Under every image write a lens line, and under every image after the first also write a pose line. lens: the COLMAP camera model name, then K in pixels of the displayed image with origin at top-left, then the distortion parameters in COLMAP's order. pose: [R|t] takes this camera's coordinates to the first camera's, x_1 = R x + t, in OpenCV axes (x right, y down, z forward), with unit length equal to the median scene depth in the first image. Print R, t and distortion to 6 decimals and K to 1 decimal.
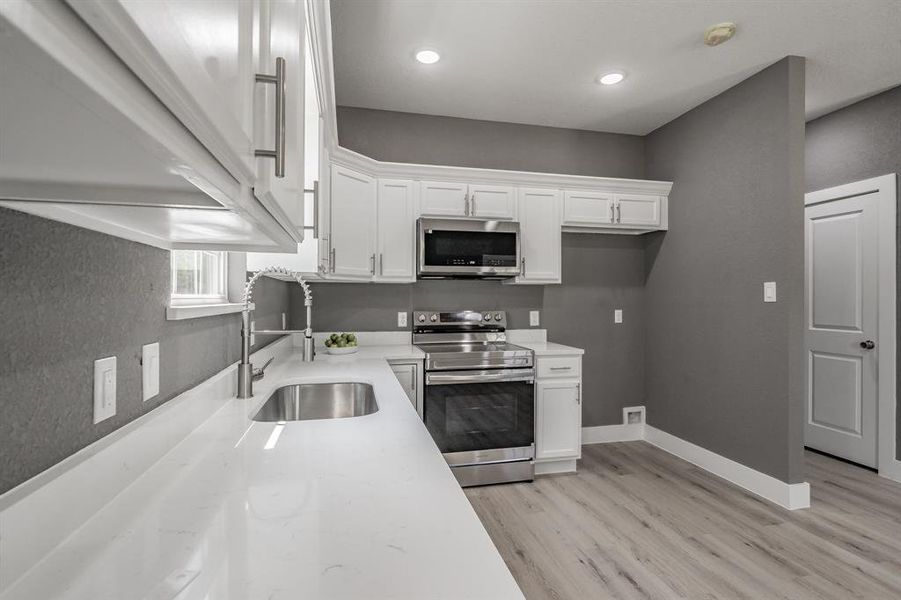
lens RADIAL K [[439.1, 0, 442.2], [0, 439.1, 298.3], [0, 0, 1]] dist [0.004667, -0.000313]
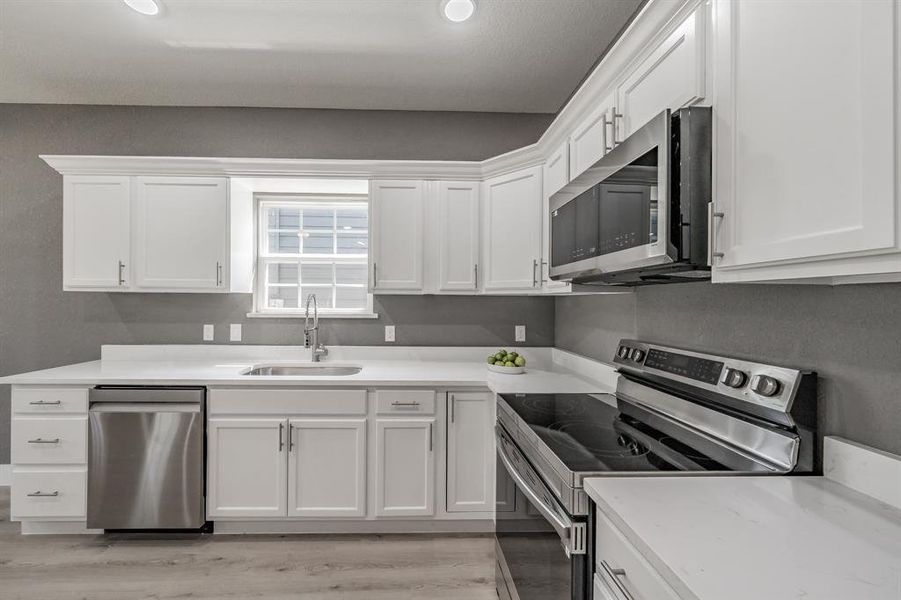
lens RADIAL K [[354.3, 0, 429.4], [0, 354.3, 298.5], [0, 0, 1]] dist [0.000761, -0.000488]
pose [[-0.183244, -0.008931, -0.983027, 0.498778], [-0.008053, 0.999939, -0.007583, -0.022937], [0.983034, 0.006527, -0.183305, 0.889742]]
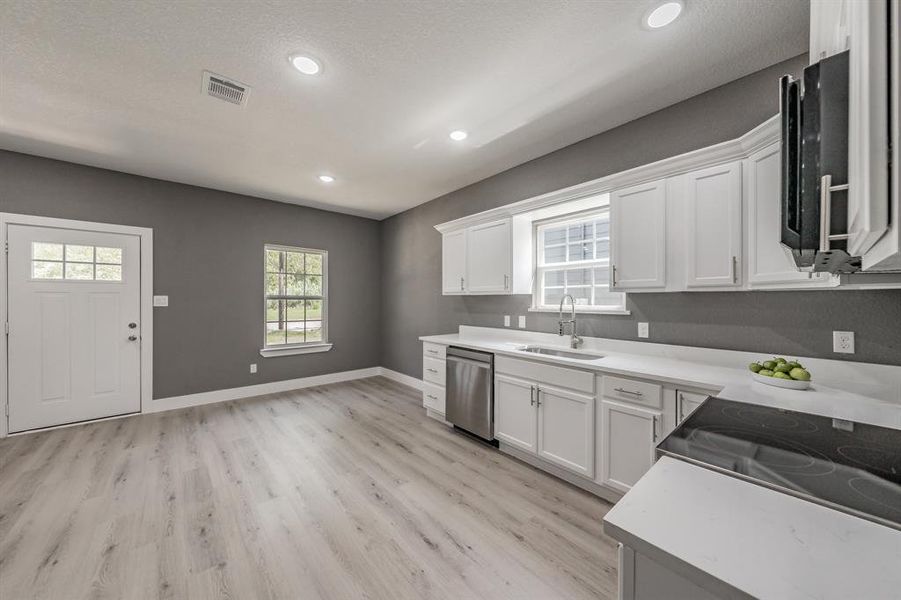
lens RADIAL K [[313.3, 0, 456.0], [0, 313.3, 299.4], [0, 0, 1]] dist [-0.001256, -0.000083]
pose [[-0.867248, -0.002450, -0.497870, 0.483563], [-0.002257, 0.999997, -0.000990, -0.019557], [0.497871, 0.000265, -0.867251, 1.087503]]
